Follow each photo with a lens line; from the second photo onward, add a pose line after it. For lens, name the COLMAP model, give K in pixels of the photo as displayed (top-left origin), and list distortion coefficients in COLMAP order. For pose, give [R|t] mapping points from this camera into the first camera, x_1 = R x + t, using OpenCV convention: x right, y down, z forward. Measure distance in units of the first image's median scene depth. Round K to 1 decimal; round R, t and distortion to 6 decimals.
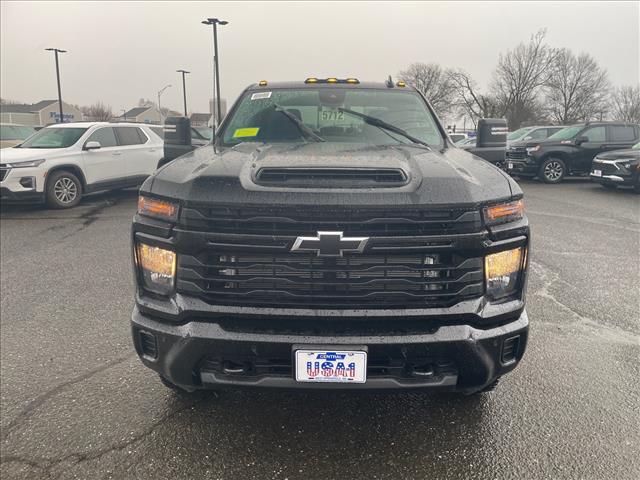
lens RADIAL K [[480.0, 0, 320.0], [0, 480.0, 240.0], [0, 0, 1]] dist [0.089655, -0.116948]
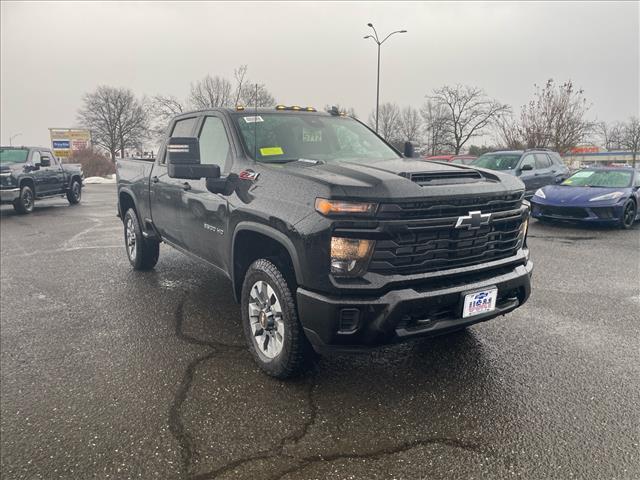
lens RADIAL K [[480.0, 0, 320.0], [0, 480.0, 240.0], [0, 0, 1]] dist [0.089655, -0.116948]
pose [[0.833008, -0.106954, 0.542824, -1.152340], [0.134299, 0.990881, -0.010857, 0.020874], [-0.536713, 0.081944, 0.839776, 0.001563]]
